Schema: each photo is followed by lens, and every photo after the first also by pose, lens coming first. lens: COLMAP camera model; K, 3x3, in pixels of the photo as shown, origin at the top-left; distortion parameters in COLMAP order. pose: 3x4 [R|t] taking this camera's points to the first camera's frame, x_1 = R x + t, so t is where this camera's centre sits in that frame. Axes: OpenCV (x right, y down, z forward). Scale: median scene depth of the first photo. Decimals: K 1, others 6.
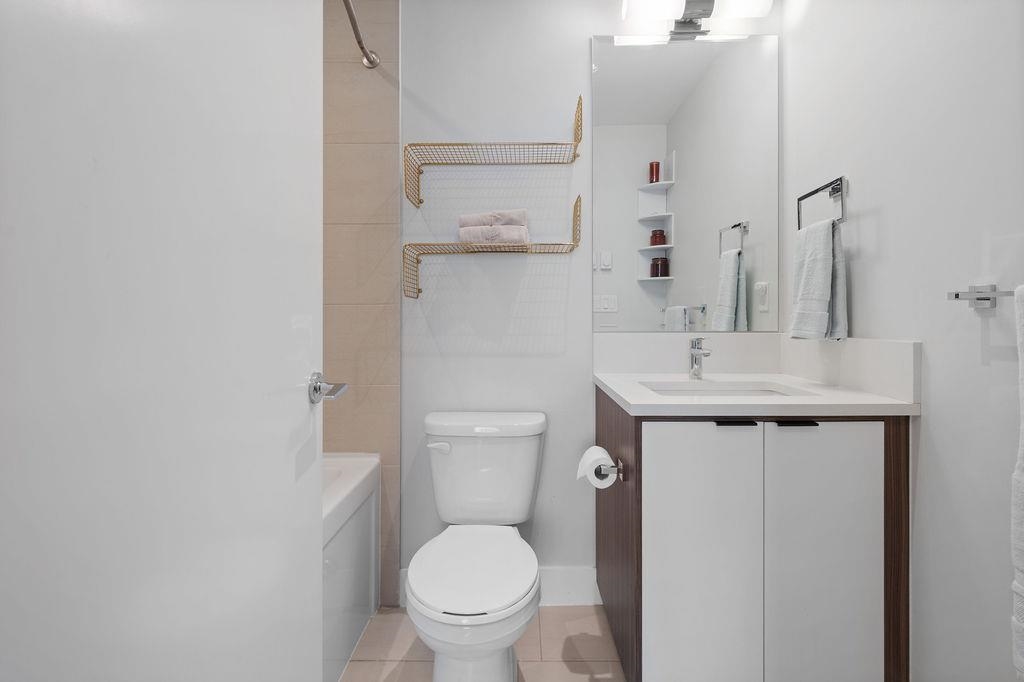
lens RADIAL K [[467.1, 0, 511.0], [0, 467.1, 318.2], [0, 0, 1]] dist [0.002662, 0.000374]
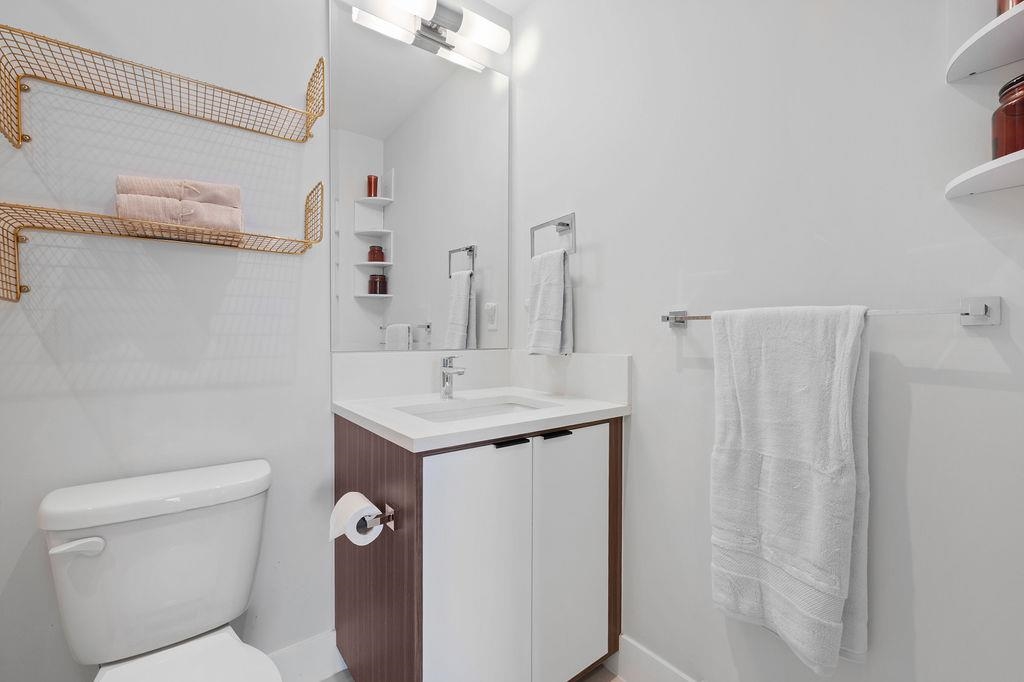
lens RADIAL K [[435.6, 0, 512.0], [0, 435.6, 341.0], [0, 0, 1]] dist [-0.000830, 0.000358]
pose [[0.780669, -0.005402, 0.624921, -0.063163], [-0.000973, 0.999951, 0.009860, 0.001065], [-0.624944, -0.008306, 0.780625, 0.201872]]
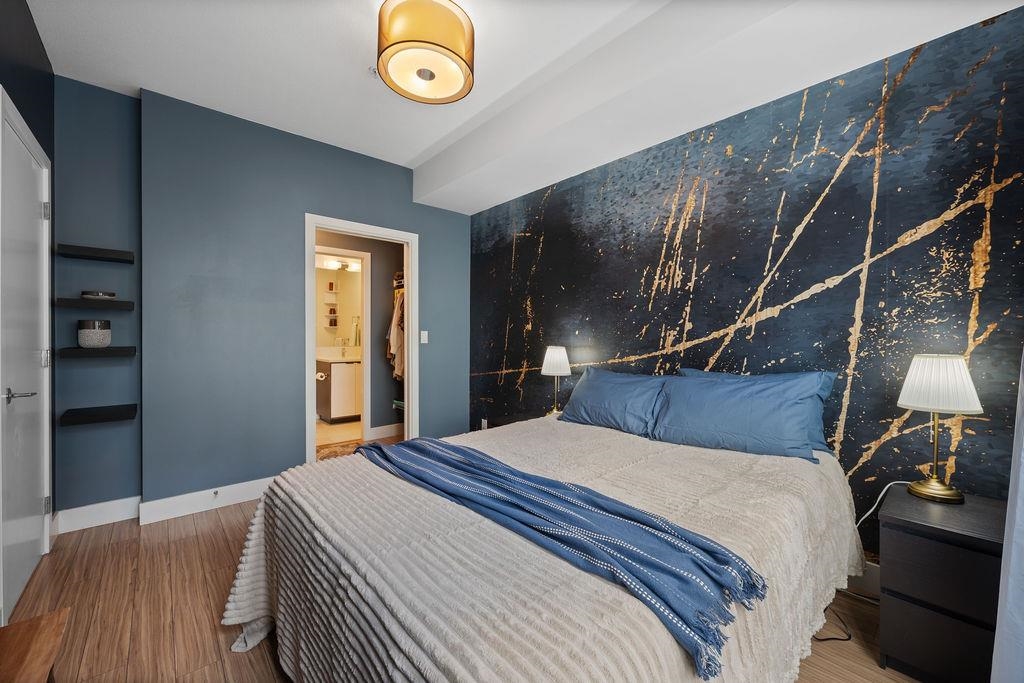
lens RADIAL K [[413.3, 0, 512.0], [0, 413.3, 341.5], [0, 0, 1]] dist [-0.000770, 0.000064]
pose [[0.744259, 0.001325, 0.667890, -0.914884], [-0.007977, 0.999944, 0.006904, -0.048402], [-0.667843, -0.010466, 0.744228, -2.651520]]
